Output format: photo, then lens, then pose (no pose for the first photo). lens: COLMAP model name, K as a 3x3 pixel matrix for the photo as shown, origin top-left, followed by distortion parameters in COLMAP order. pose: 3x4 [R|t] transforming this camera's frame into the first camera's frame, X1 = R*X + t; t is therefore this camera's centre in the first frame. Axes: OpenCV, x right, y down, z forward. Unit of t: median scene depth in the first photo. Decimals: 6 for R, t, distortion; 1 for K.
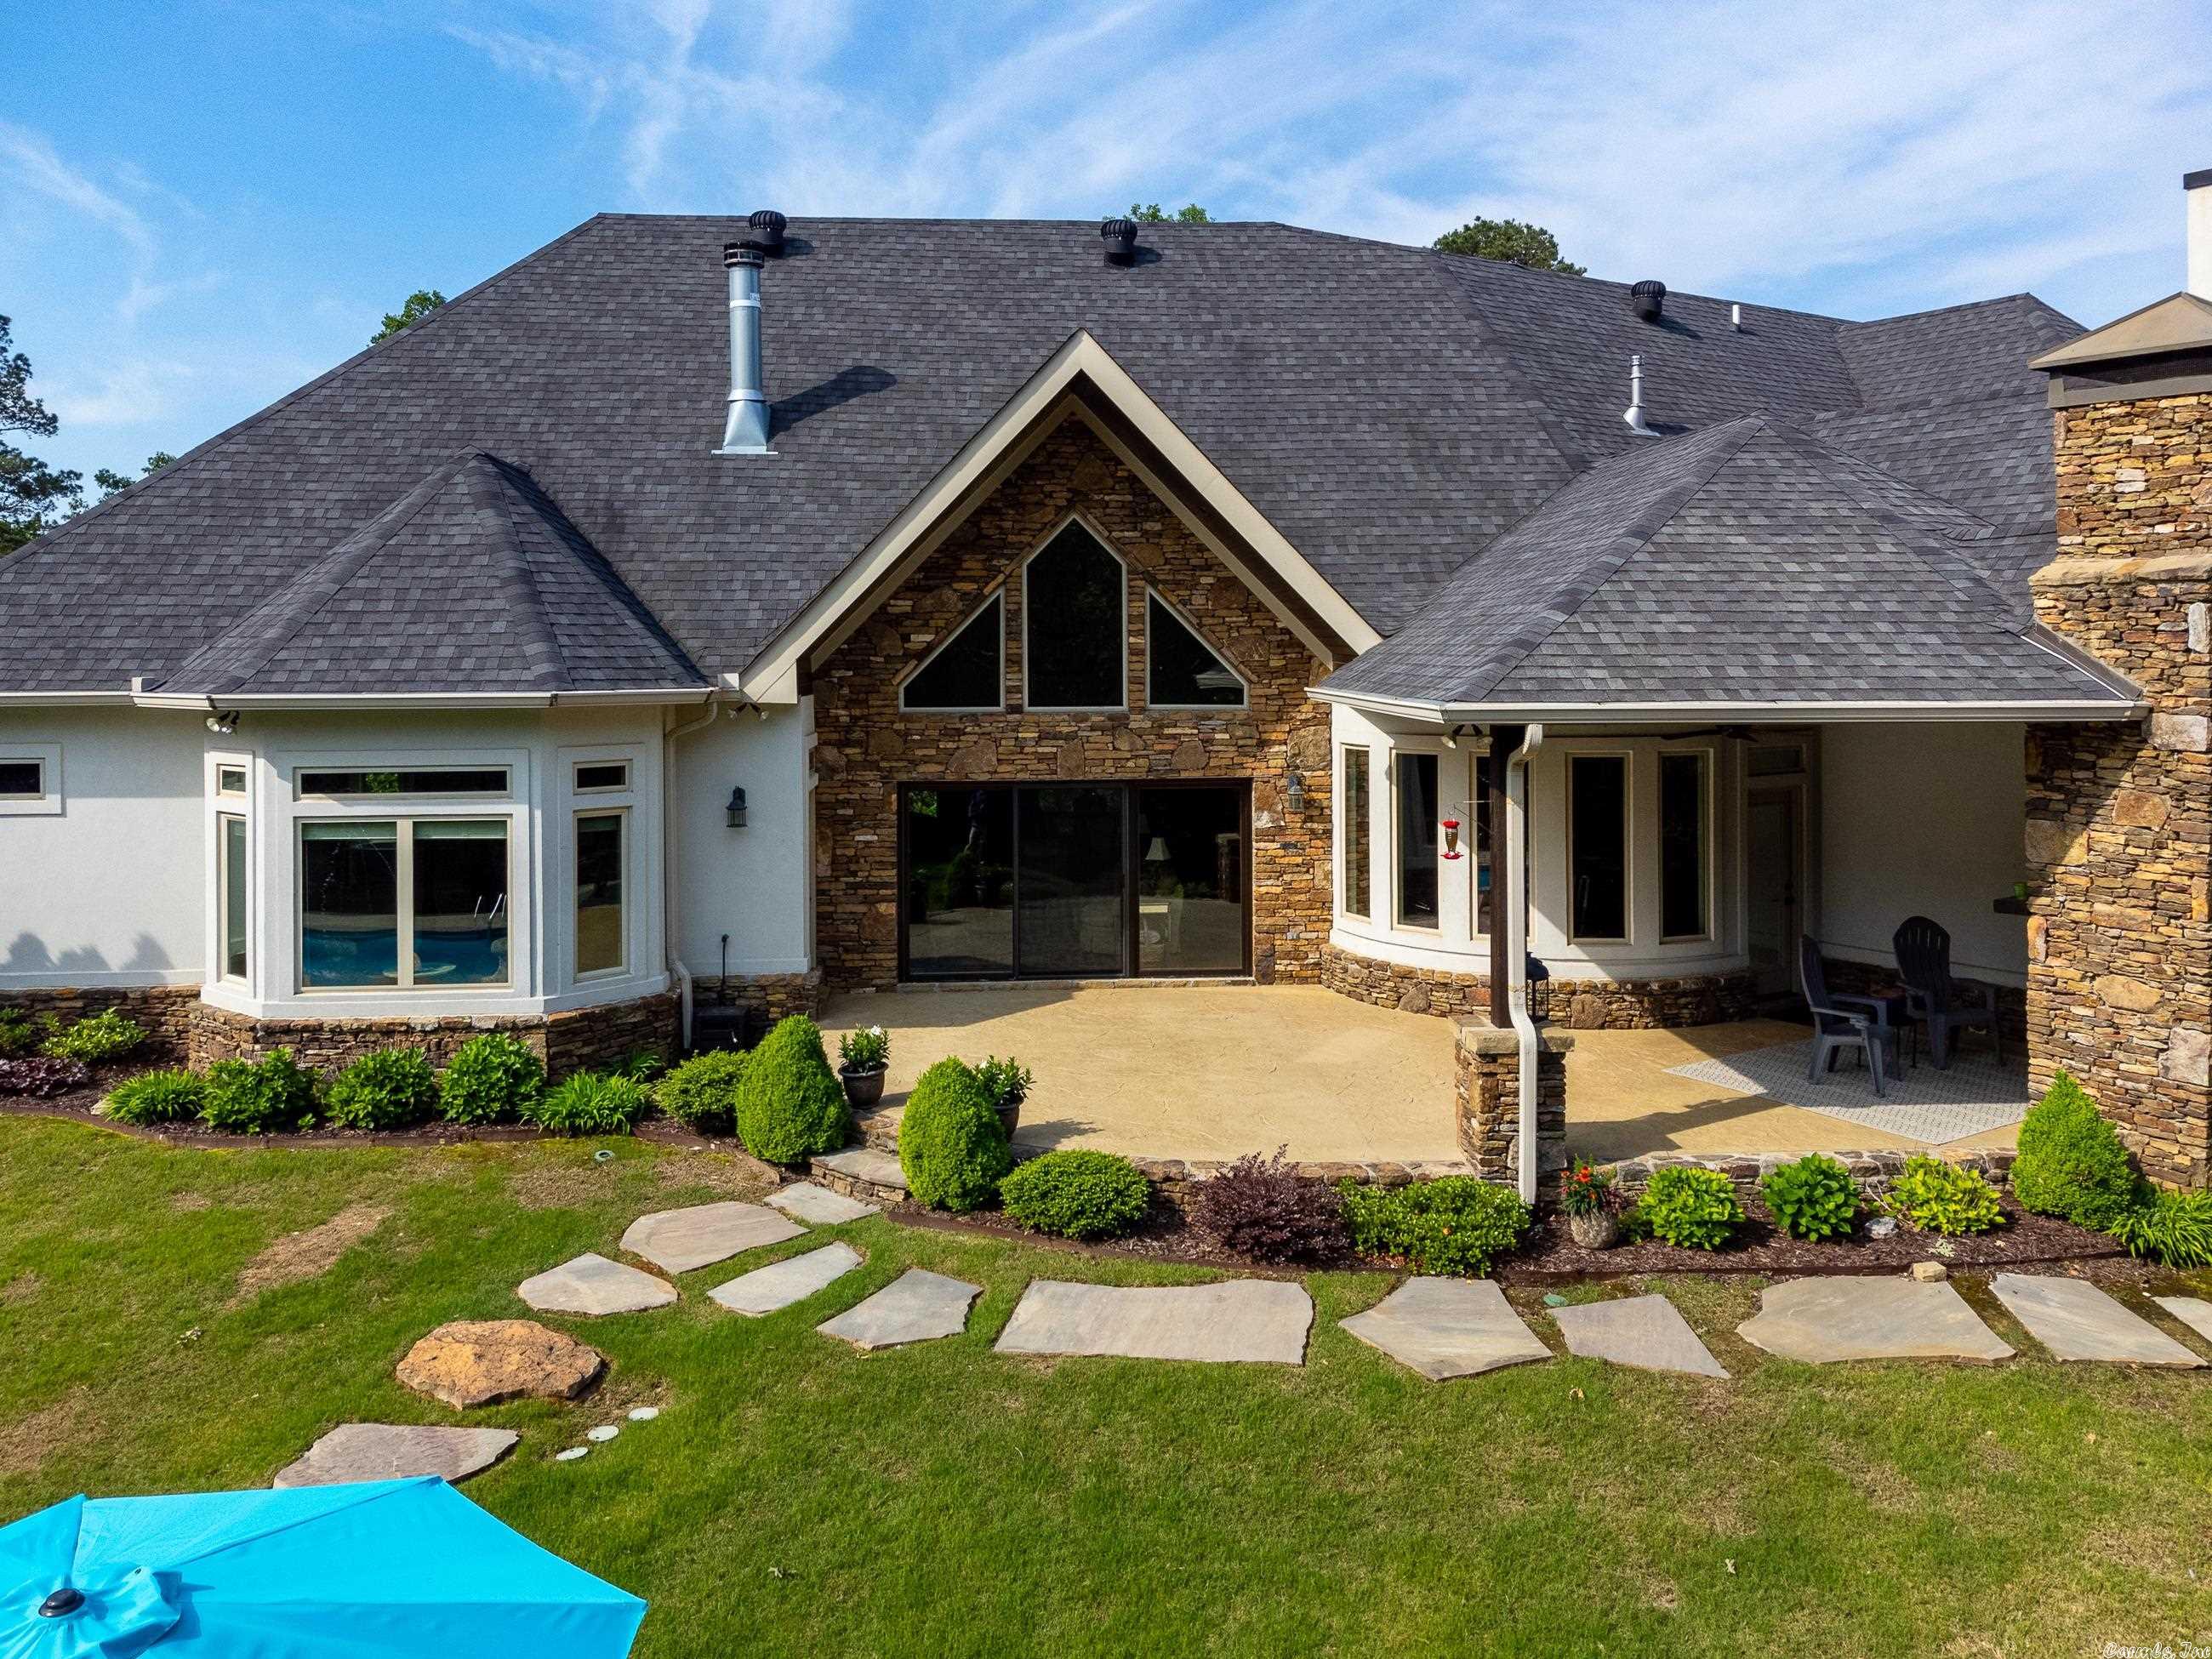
lens RADIAL K [[1716.3, 0, 1101.8], [0, 1716.3, 648.5], [0, 0, 1]] dist [0.005854, -0.004607]
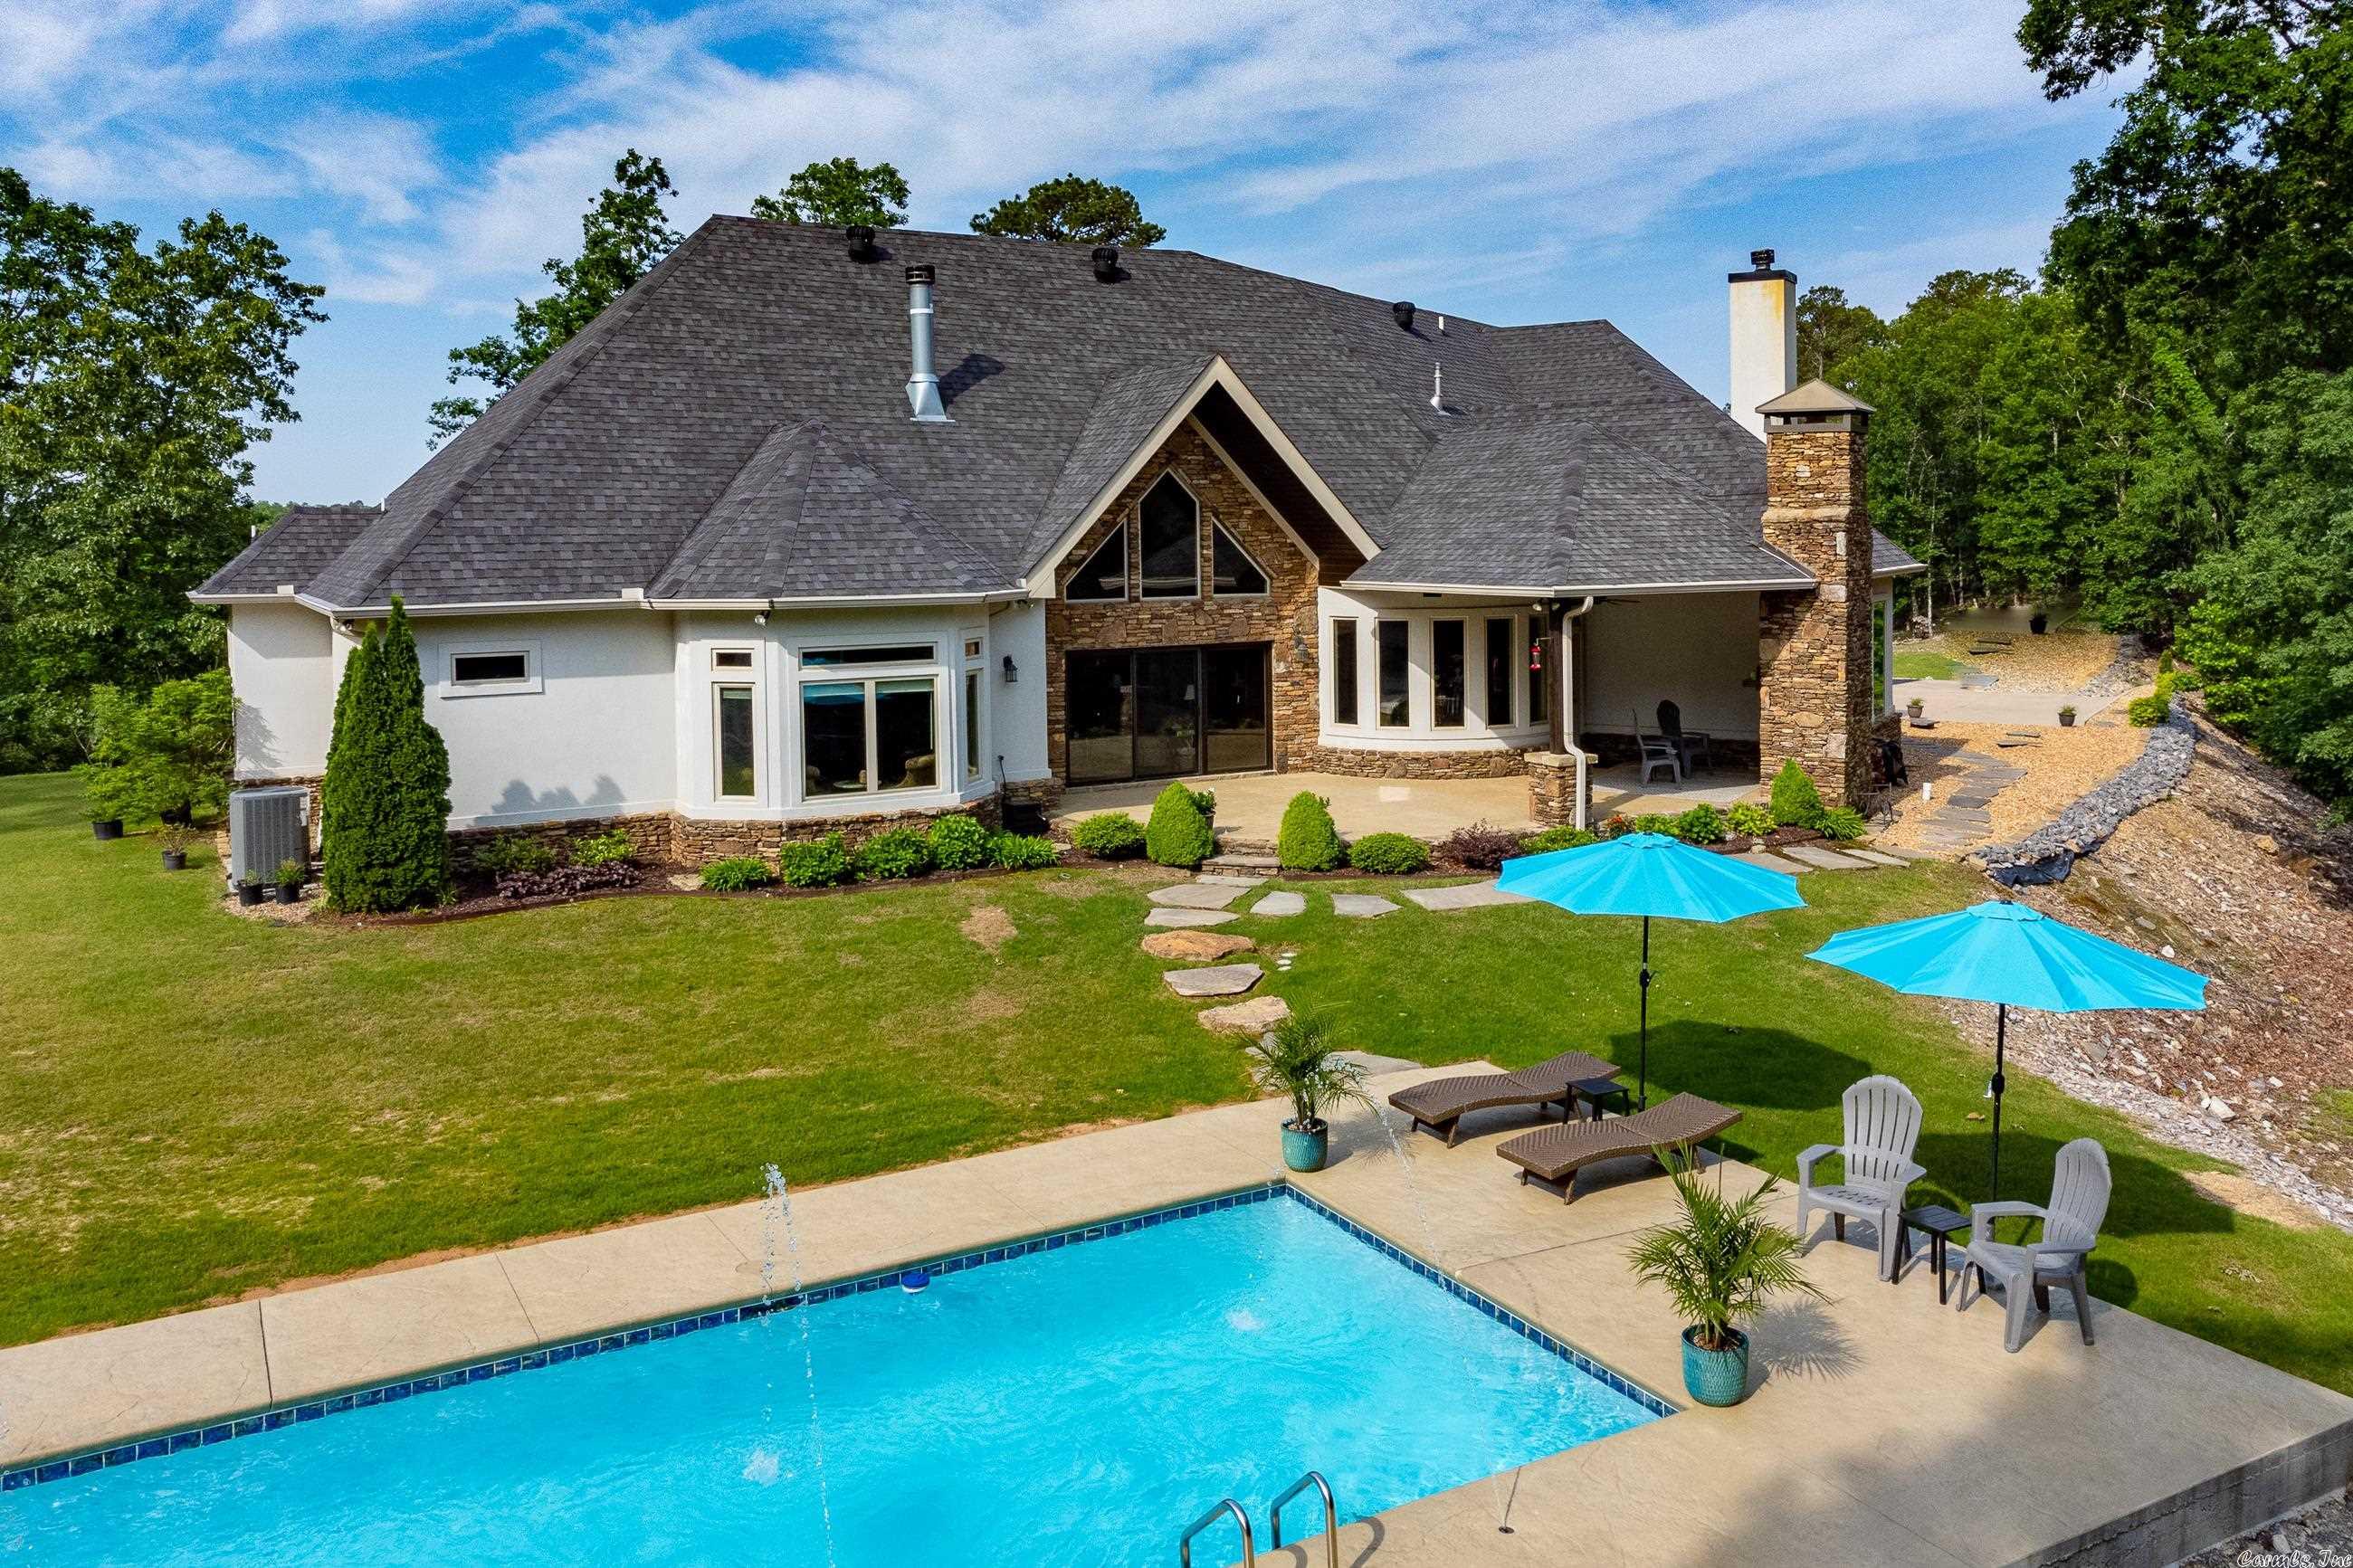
lens RADIAL K [[1815.1, 0, 1221.1], [0, 1815.1, 581.8], [0, 0, 1]] dist [0.022916, 0.001856]
pose [[0.900227, -0.018776, 0.435017, -0.795030], [0.009215, 0.999668, 0.024078, -0.020143], [-0.435324, -0.017667, 0.900100, -0.532504]]
